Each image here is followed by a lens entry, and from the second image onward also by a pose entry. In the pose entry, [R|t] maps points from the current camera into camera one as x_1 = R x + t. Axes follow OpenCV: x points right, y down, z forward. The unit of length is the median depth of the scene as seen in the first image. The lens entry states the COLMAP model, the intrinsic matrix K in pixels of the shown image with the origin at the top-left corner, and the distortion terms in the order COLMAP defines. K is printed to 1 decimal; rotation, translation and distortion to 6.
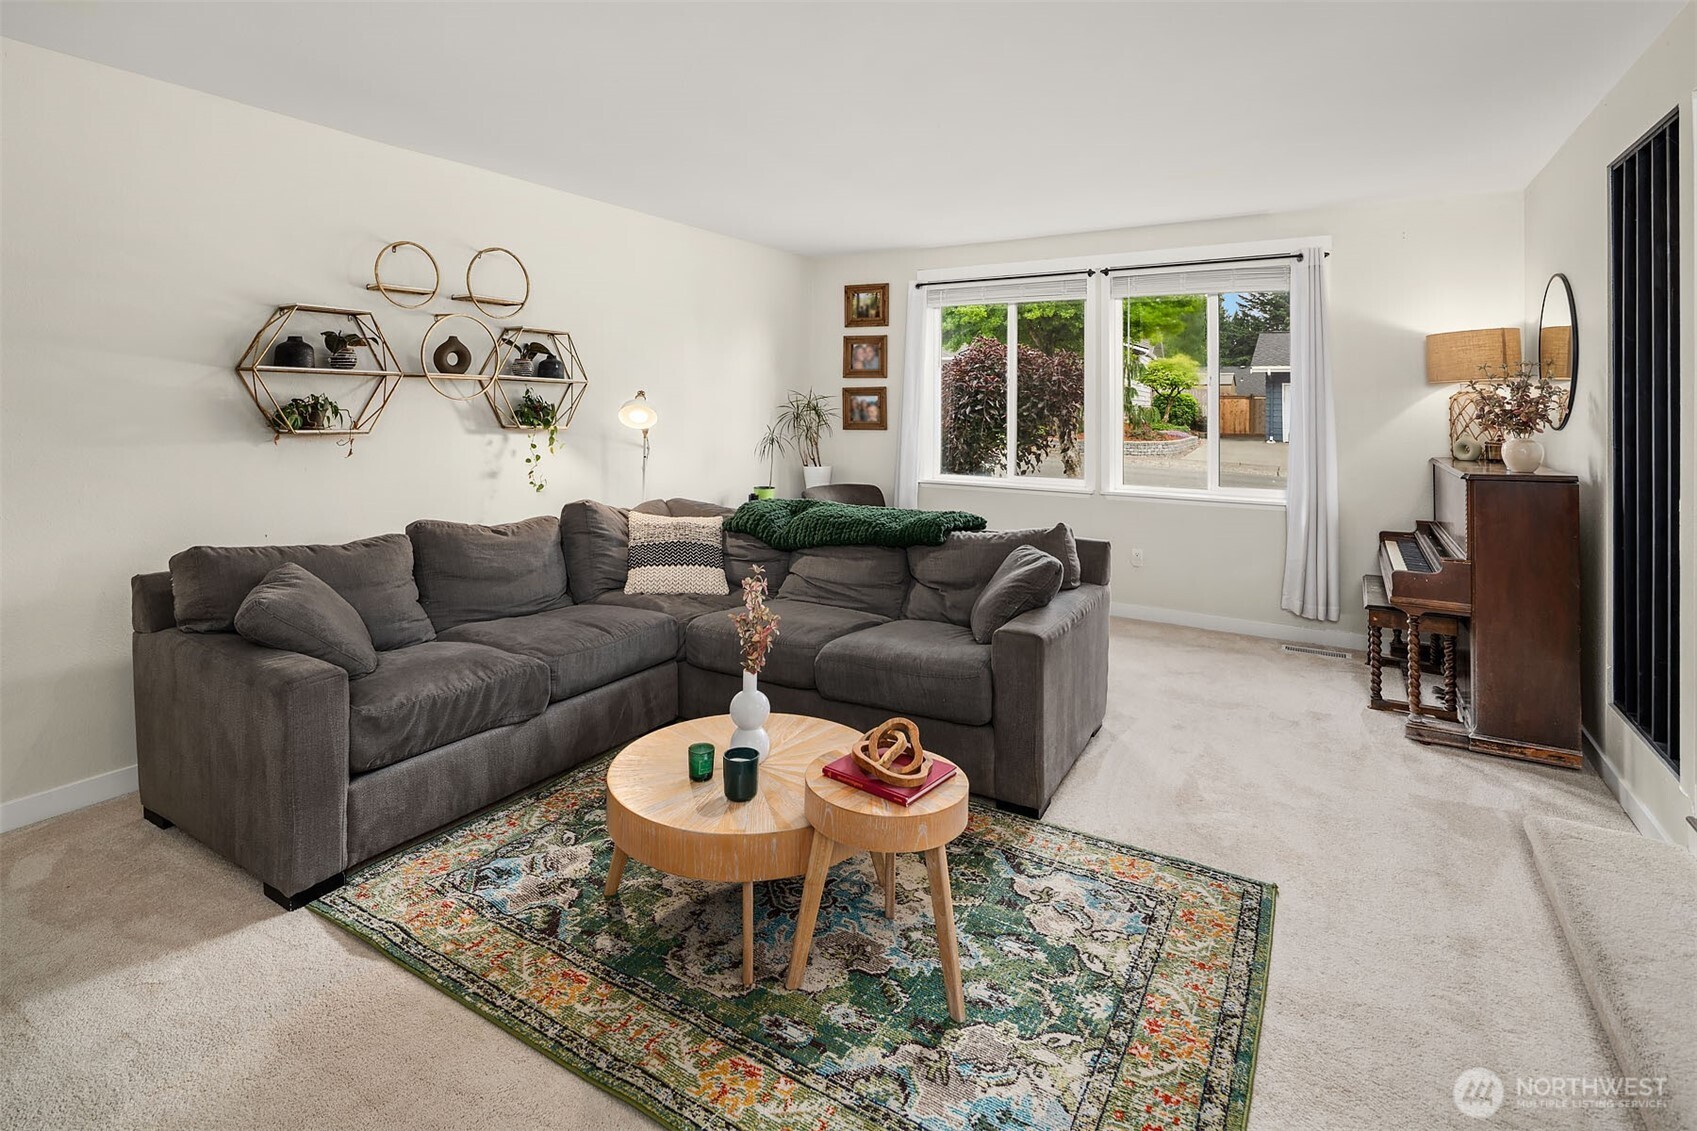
lens RADIAL K [[819.1, 0, 816.0], [0, 819.1, 564.0], [0, 0, 1]] dist [0.004848, 0.000021]
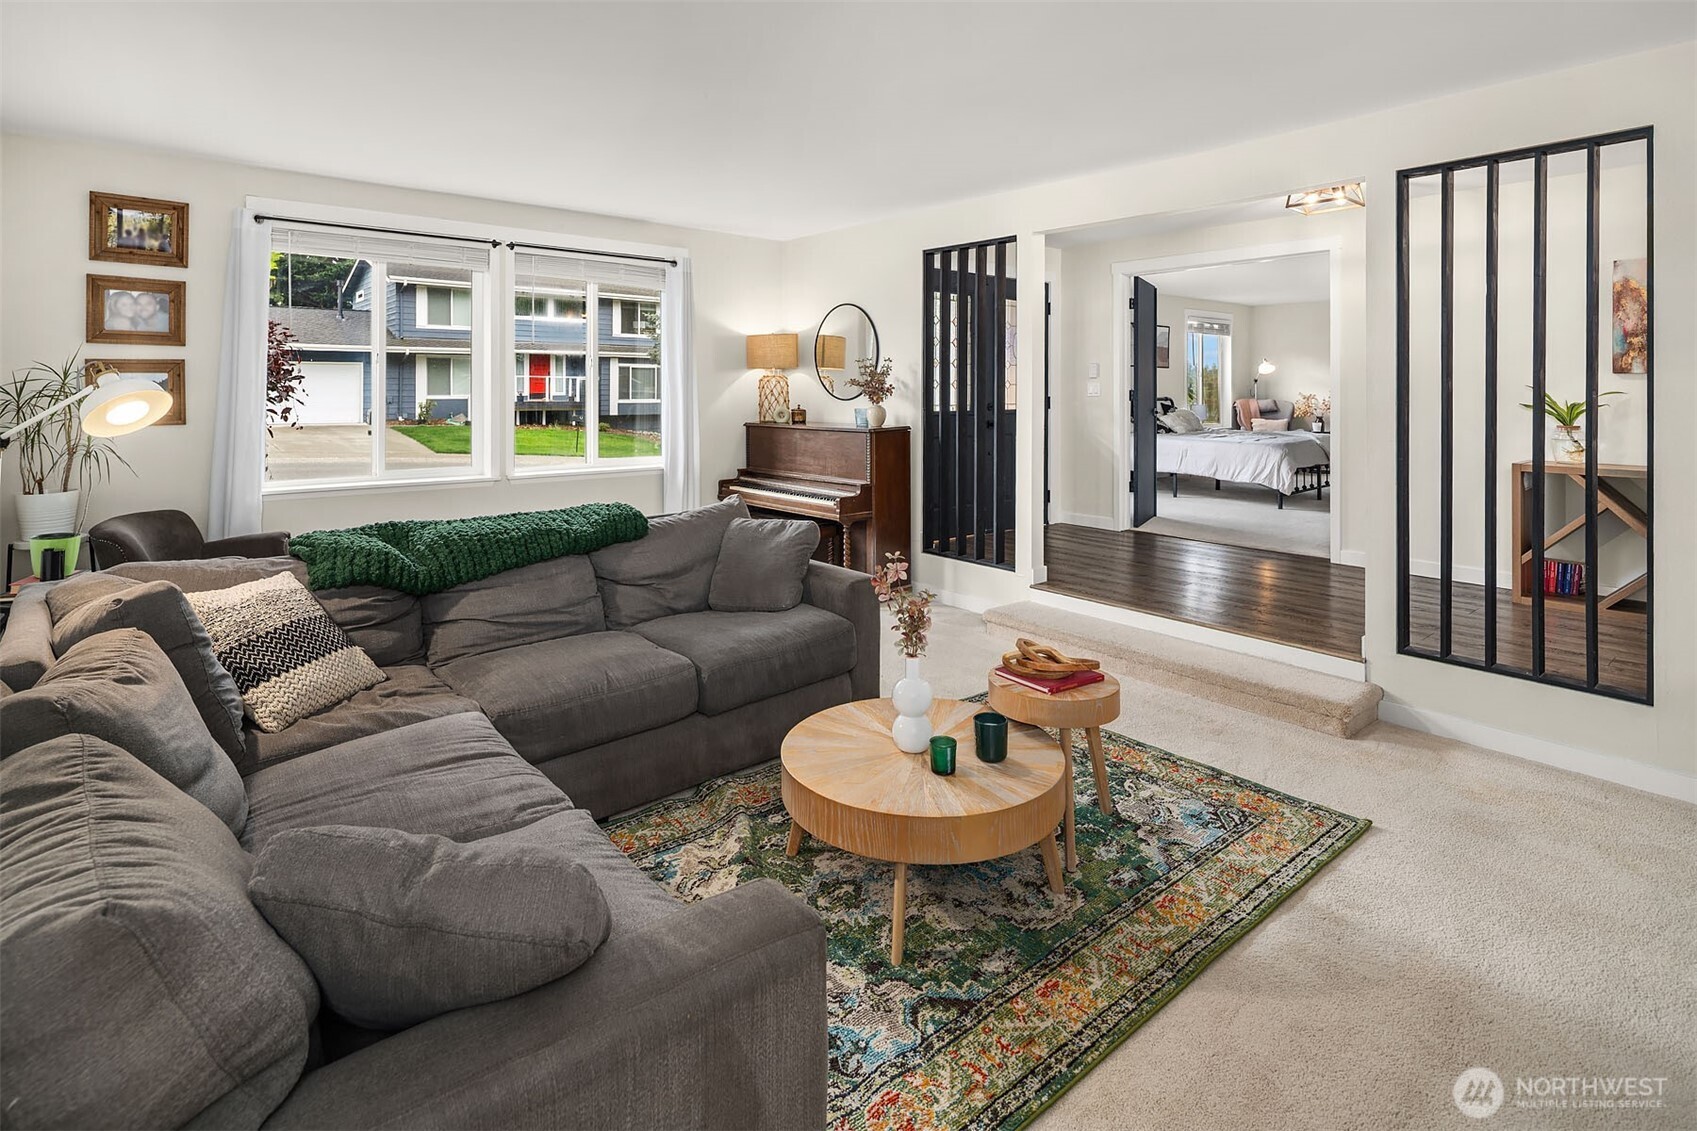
lens RADIAL K [[829.3, 0, 848.7], [0, 829.3, 560.9], [0, 0, 1]] dist [0.001145, 0.000058]
pose [[0.309769, -0.200445, 0.929443, -0.946129], [0.183617, 0.971736, 0.148369, -0.135310], [-0.932914, 0.124702, 0.337819, 0.673190]]
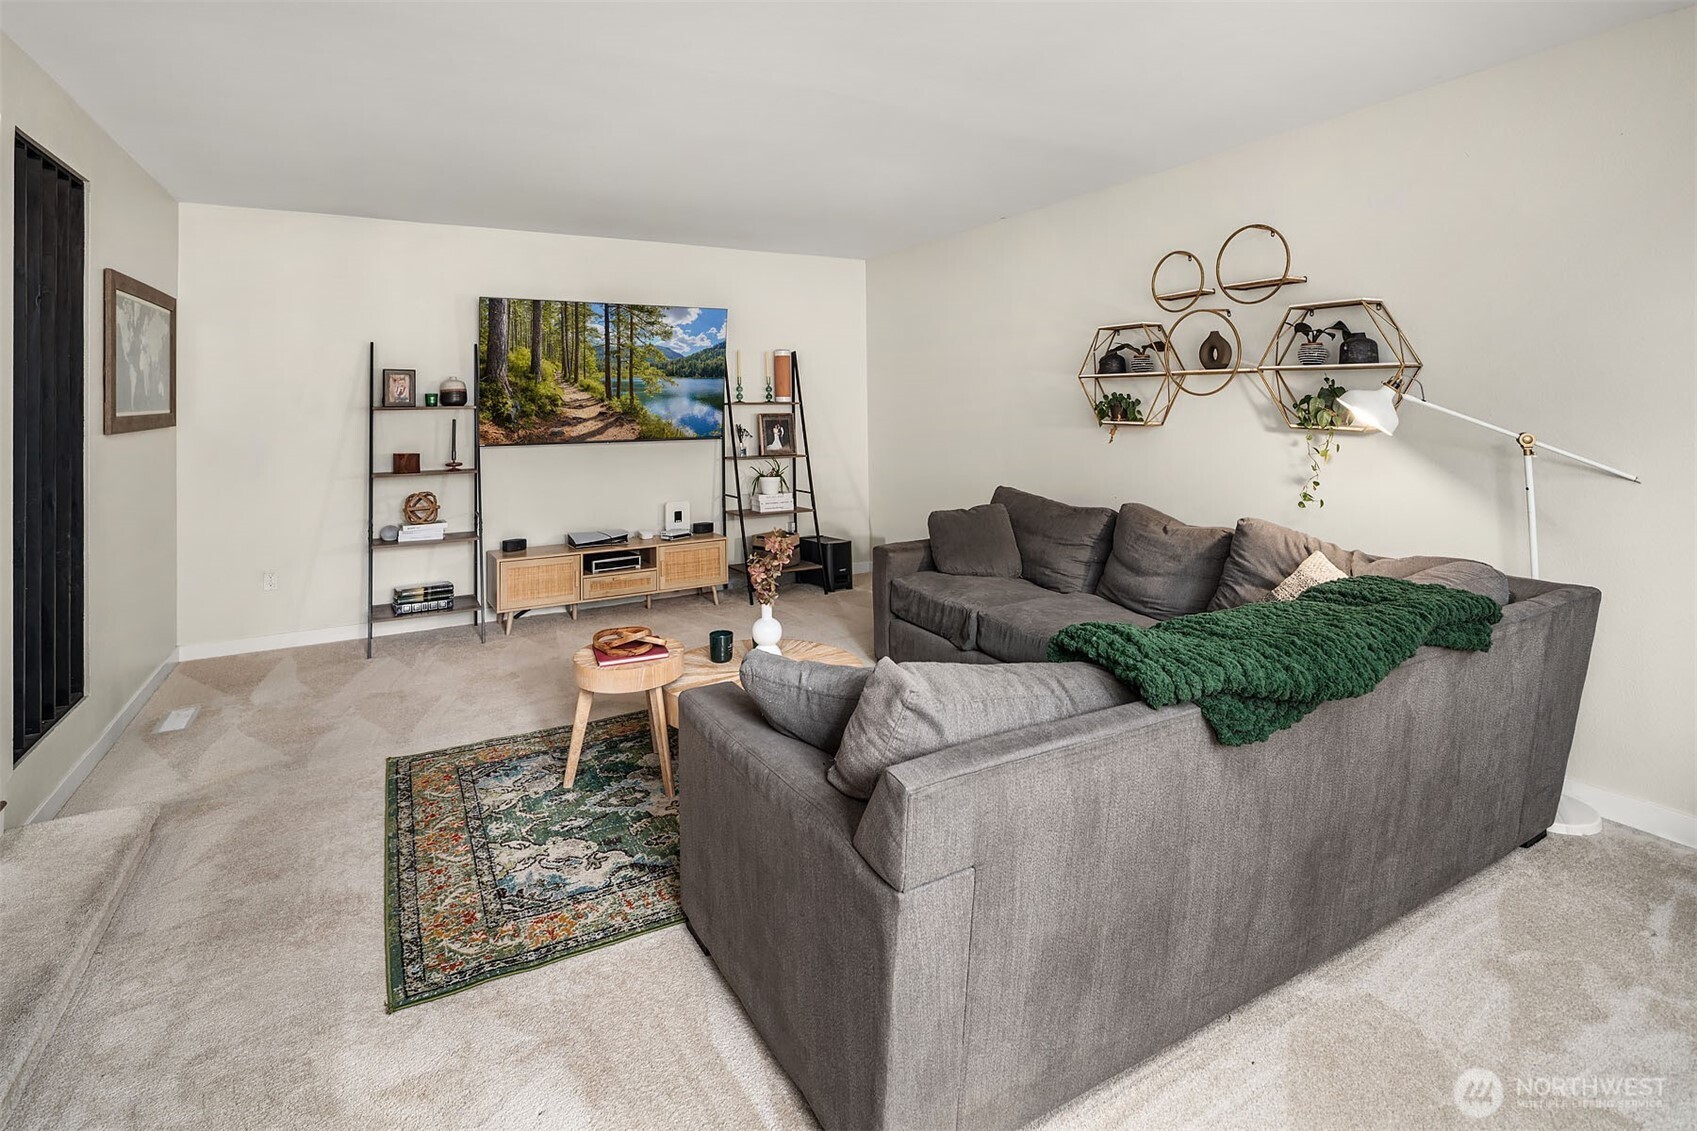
lens RADIAL K [[829.3, 0, 848.7], [0, 829.3, 560.9], [0, 0, 1]] dist [0.001145, 0.000058]
pose [[-0.482608, 0.168243, -0.859525, 1.008730], [-0.162577, 0.947112, 0.276671, -0.329289], [0.860615, 0.273262, -0.429732, 1.685172]]
